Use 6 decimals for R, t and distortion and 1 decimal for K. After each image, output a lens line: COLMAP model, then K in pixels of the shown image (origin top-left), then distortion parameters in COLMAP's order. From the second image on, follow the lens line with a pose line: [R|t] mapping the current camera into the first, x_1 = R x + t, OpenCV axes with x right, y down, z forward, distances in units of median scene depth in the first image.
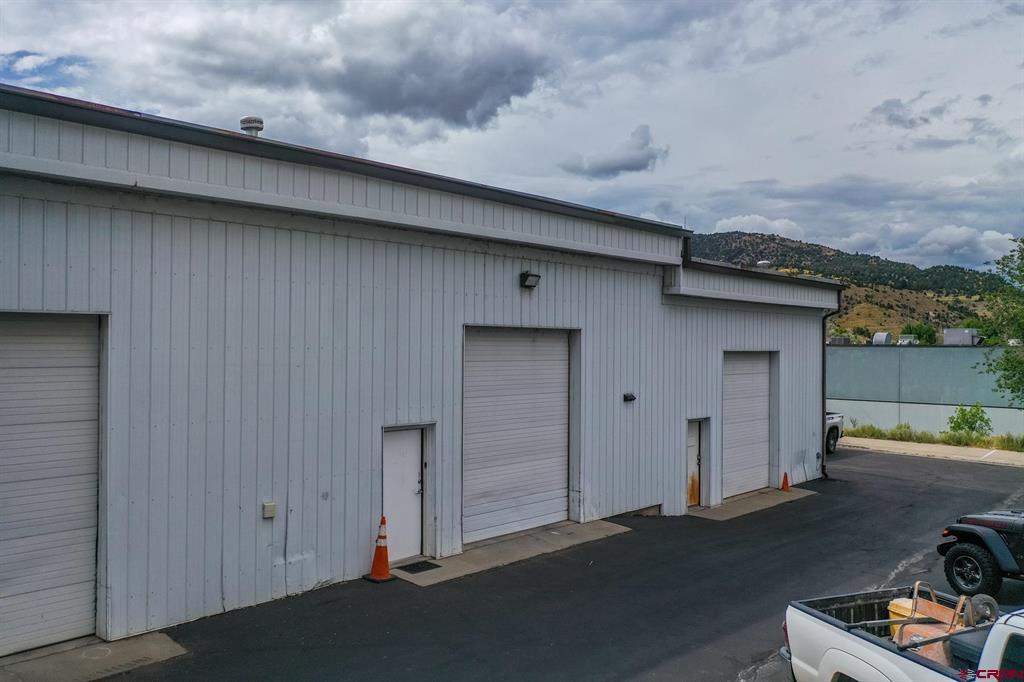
lens RADIAL K [[804.7, 0, 512.0], [0, 804.7, 341.0], [0, 0, 1]] dist [-0.001509, -0.002094]
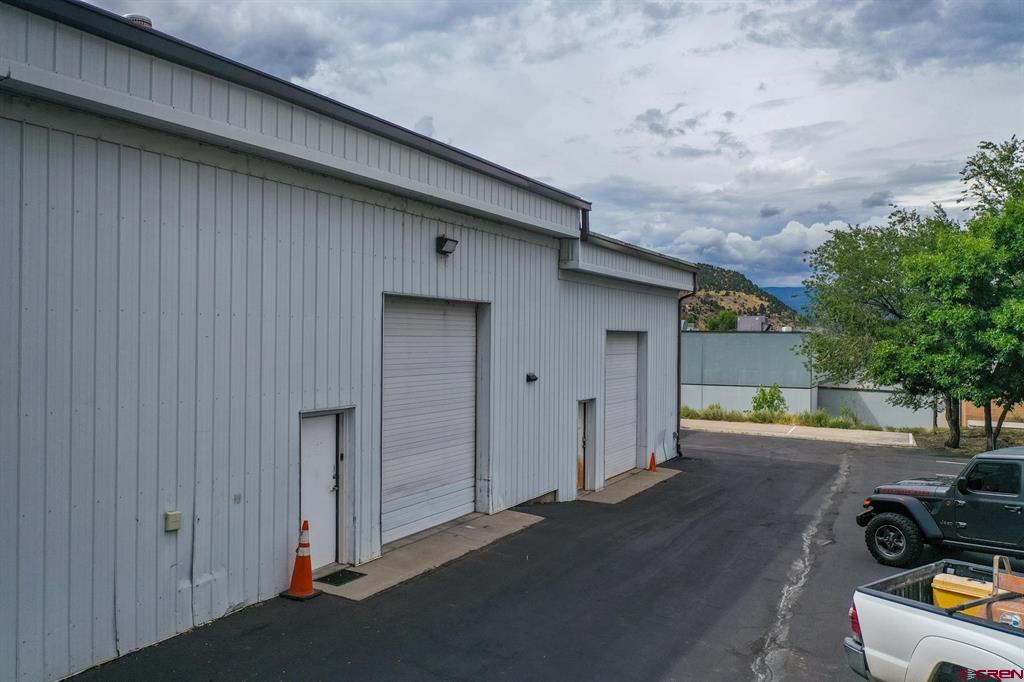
lens RADIAL K [[804.7, 0, 512.0], [0, 804.7, 341.0], [0, 0, 1]] dist [-0.001509, -0.002094]
pose [[0.965064, -0.000787, 0.262014, -0.149665], [-0.002499, 0.999922, 0.012207, 0.020267], [-0.262003, -0.012435, 0.964987, 0.129147]]
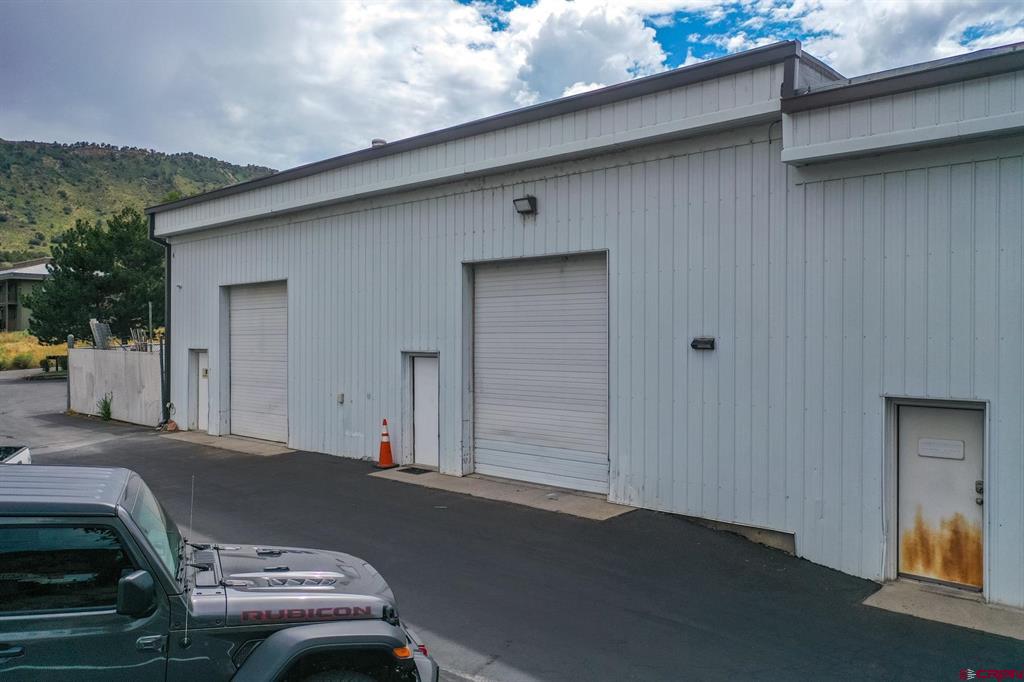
lens RADIAL K [[813.7, 0, 512.0], [0, 813.7, 341.0], [0, 0, 1]] dist [0.004916, -0.005122]
pose [[0.008740, -0.006650, -0.999940, 0.997313], [0.002484, 0.999975, -0.006629, 0.089064], [0.999959, -0.002426, 0.008757, 1.037537]]
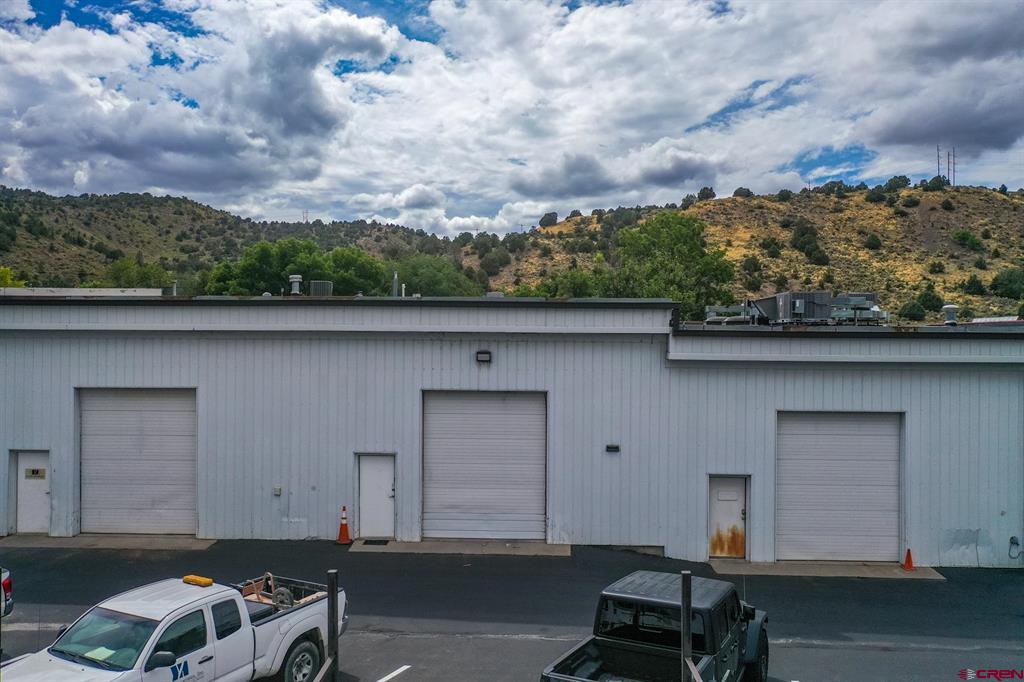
lens RADIAL K [[813.7, 0, 512.0], [0, 813.7, 341.0], [0, 0, 1]] dist [0.004916, -0.005122]
pose [[0.667066, -0.002491, -0.744995, 1.161391], [0.000948, 0.999996, -0.002495, -0.104833], [0.744998, 0.000958, 0.667066, 0.112894]]
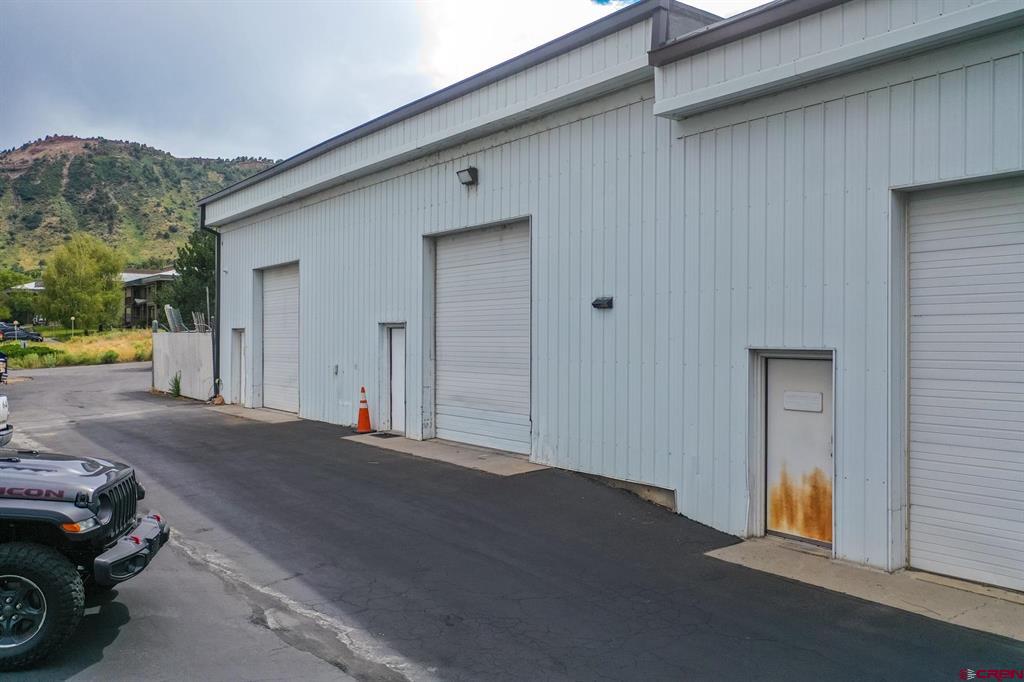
lens RADIAL K [[813.7, 0, 512.0], [0, 813.7, 341.0], [0, 0, 1]] dist [0.004916, -0.005122]
pose [[-0.159095, -0.009254, -0.987220, 1.008666], [-0.001002, 0.999957, -0.009212, 0.133200], [0.987263, -0.000476, -0.159097, 1.277115]]
